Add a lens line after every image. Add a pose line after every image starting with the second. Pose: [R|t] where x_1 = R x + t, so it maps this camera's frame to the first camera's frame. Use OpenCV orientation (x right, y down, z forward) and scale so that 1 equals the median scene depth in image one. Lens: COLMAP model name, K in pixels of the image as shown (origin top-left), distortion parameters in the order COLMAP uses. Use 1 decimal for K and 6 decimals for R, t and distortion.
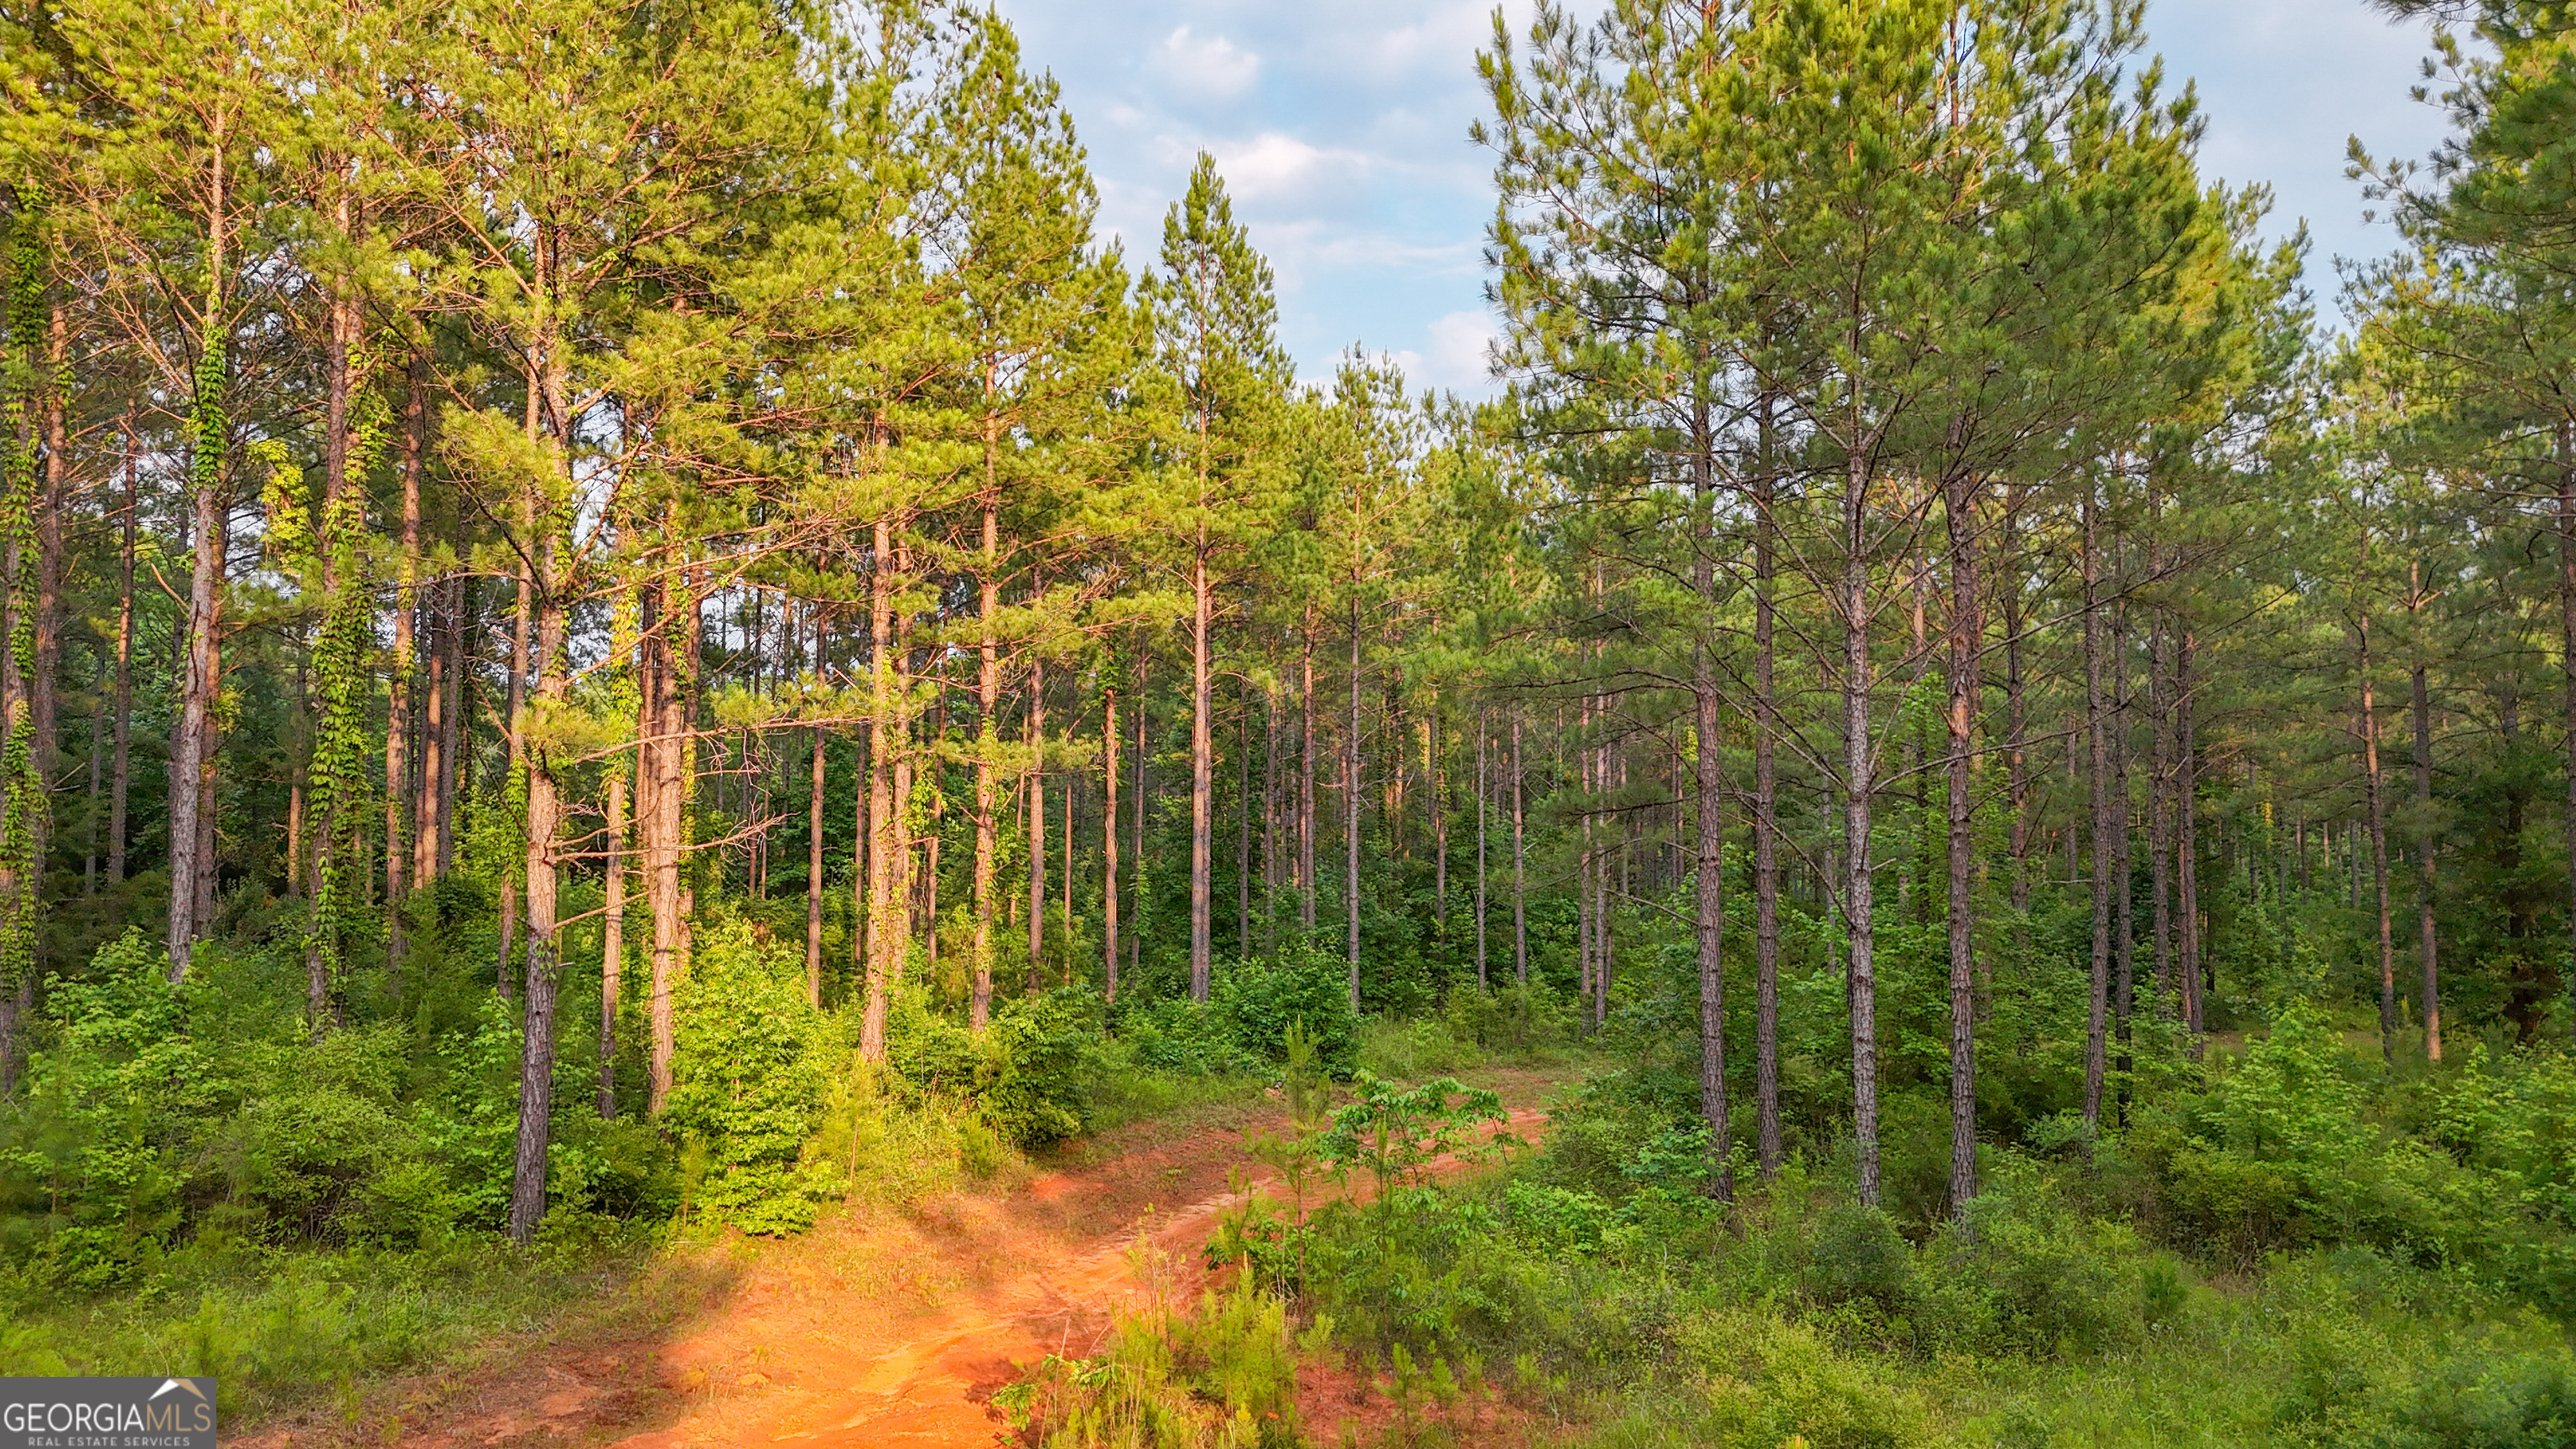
lens RADIAL K [[1881.8, 0, 1293.2], [0, 1881.8, 727.4], [0, 0, 1]] dist [0.053491, -0.042360]
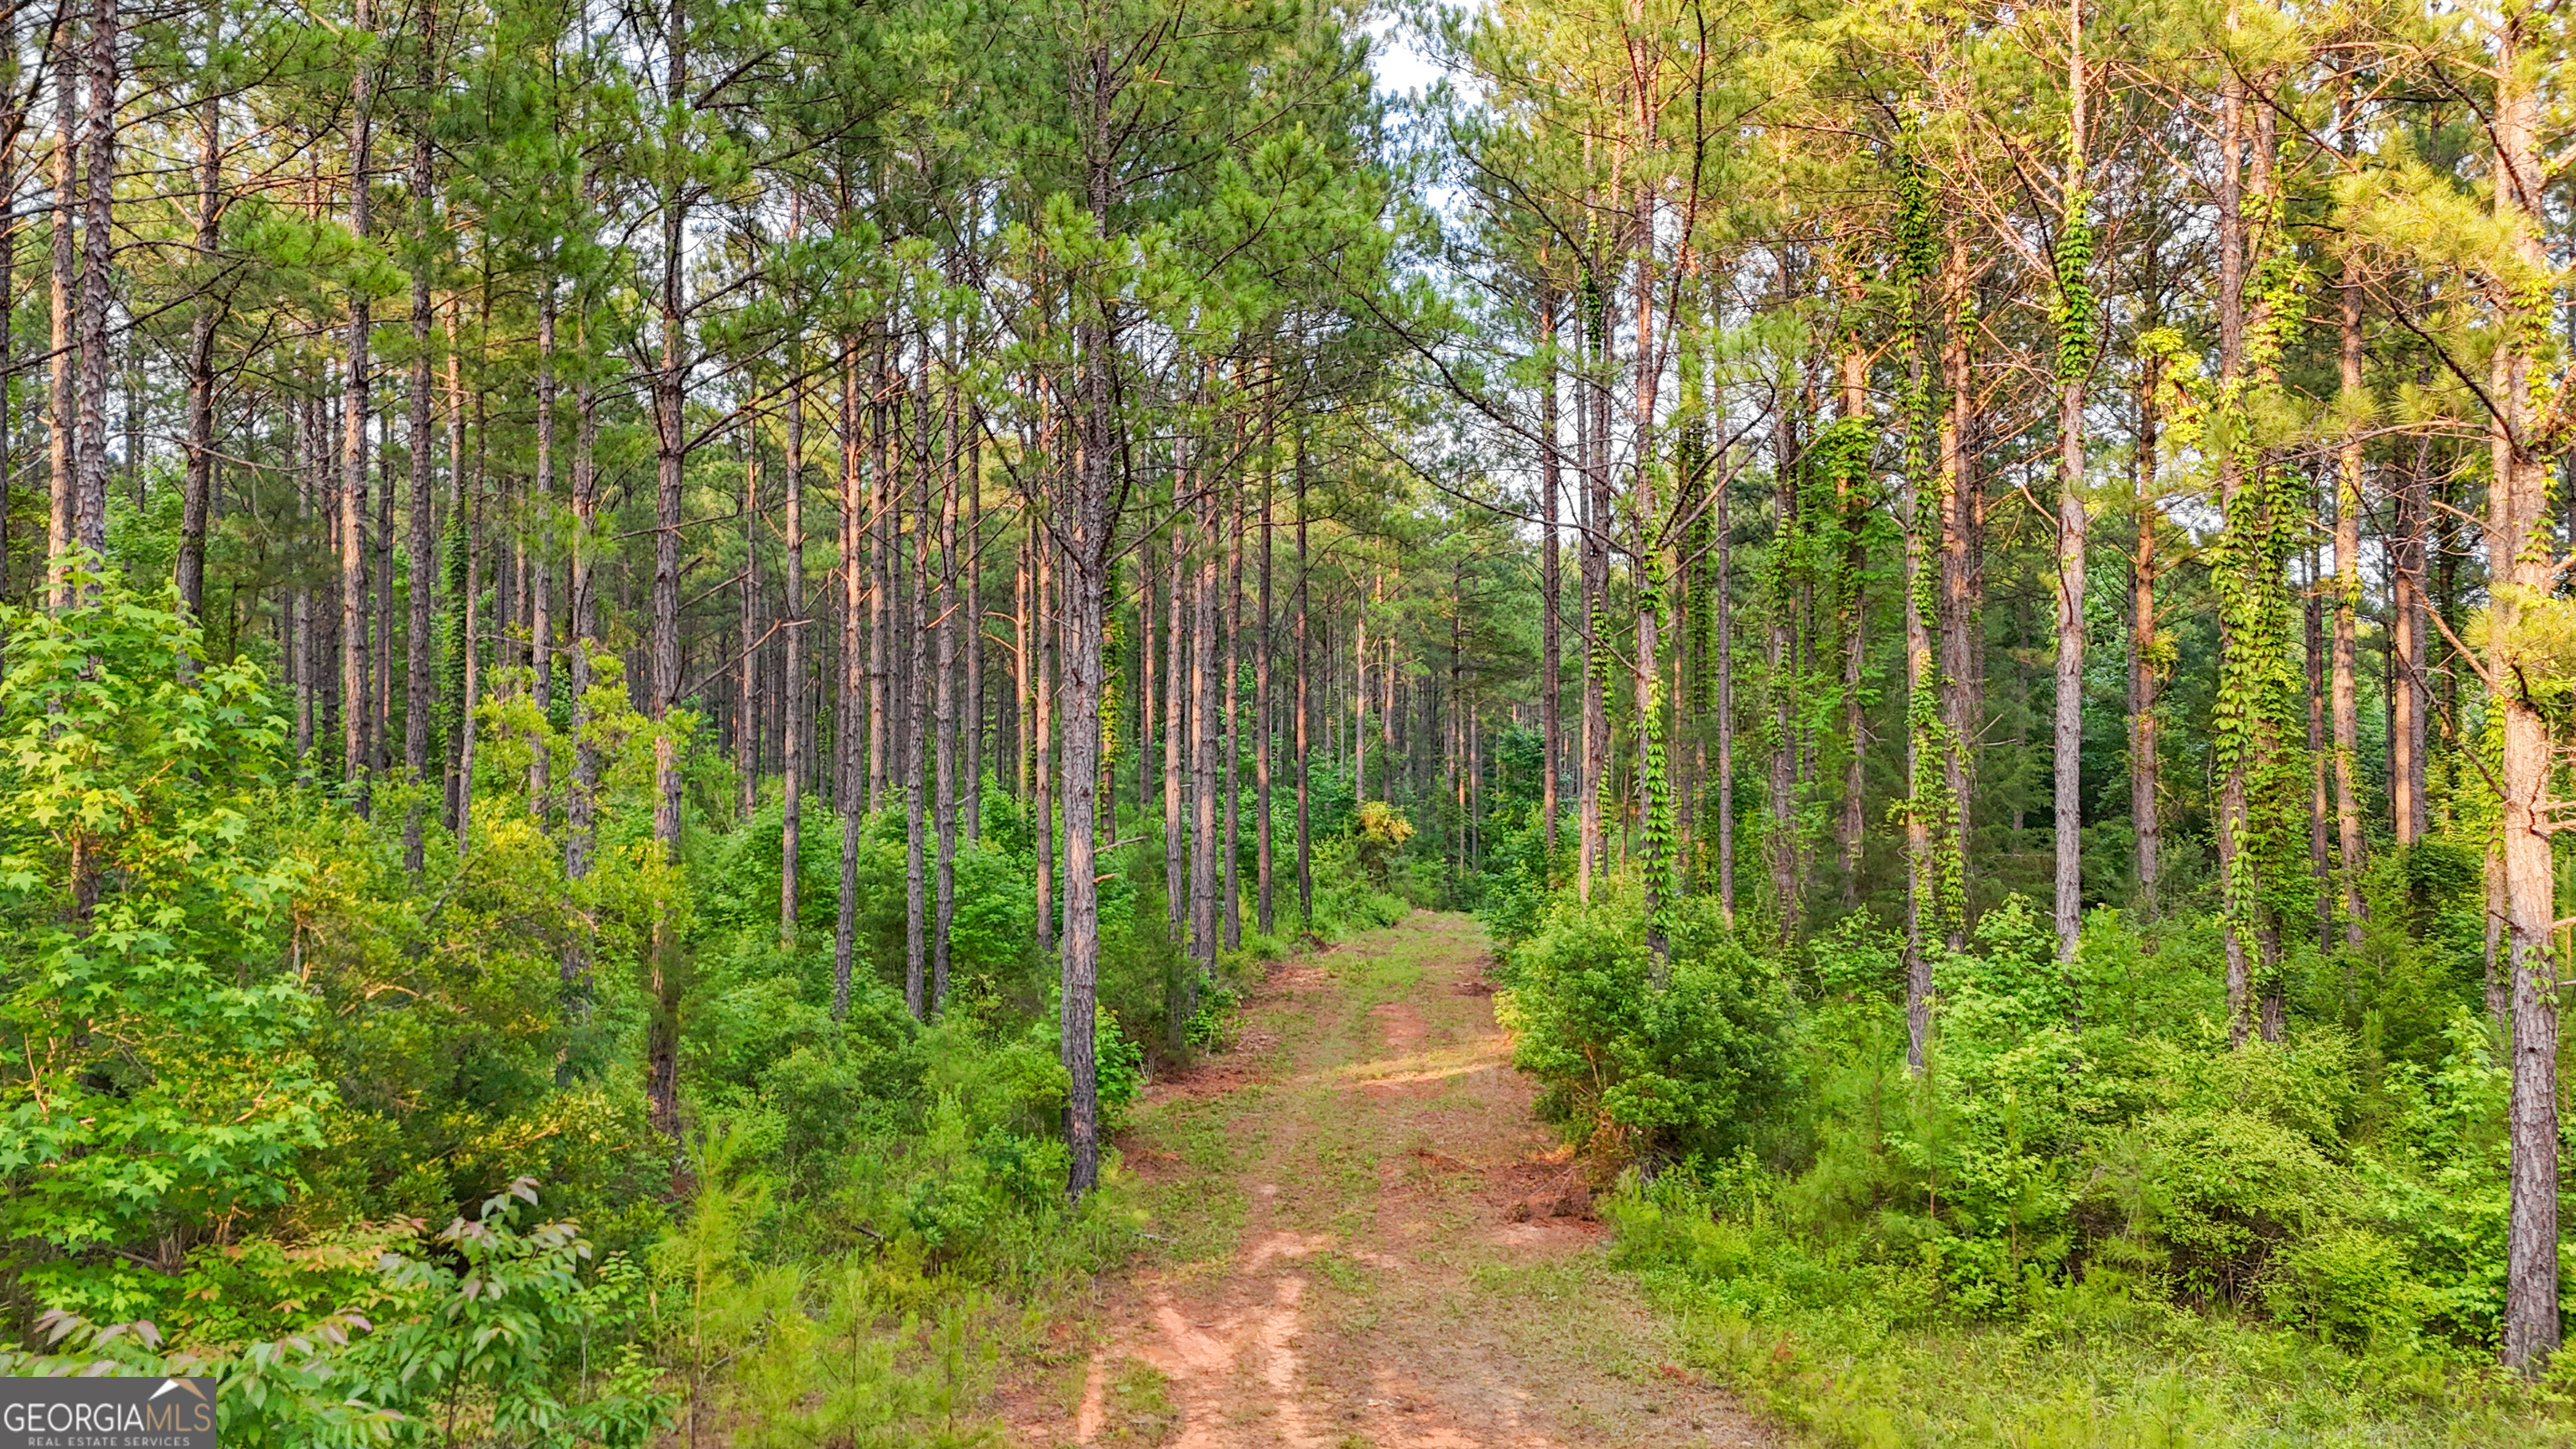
lens RADIAL K [[1881.8, 0, 1286.8], [0, 1881.8, 722.7], [0, 0, 1]] dist [0.053491, -0.042360]
pose [[0.568906, -0.026166, -0.821986, -0.079628], [0.043638, 0.999046, -0.001600, 0.012525], [0.821244, -0.034960, 0.569505, 0.231844]]
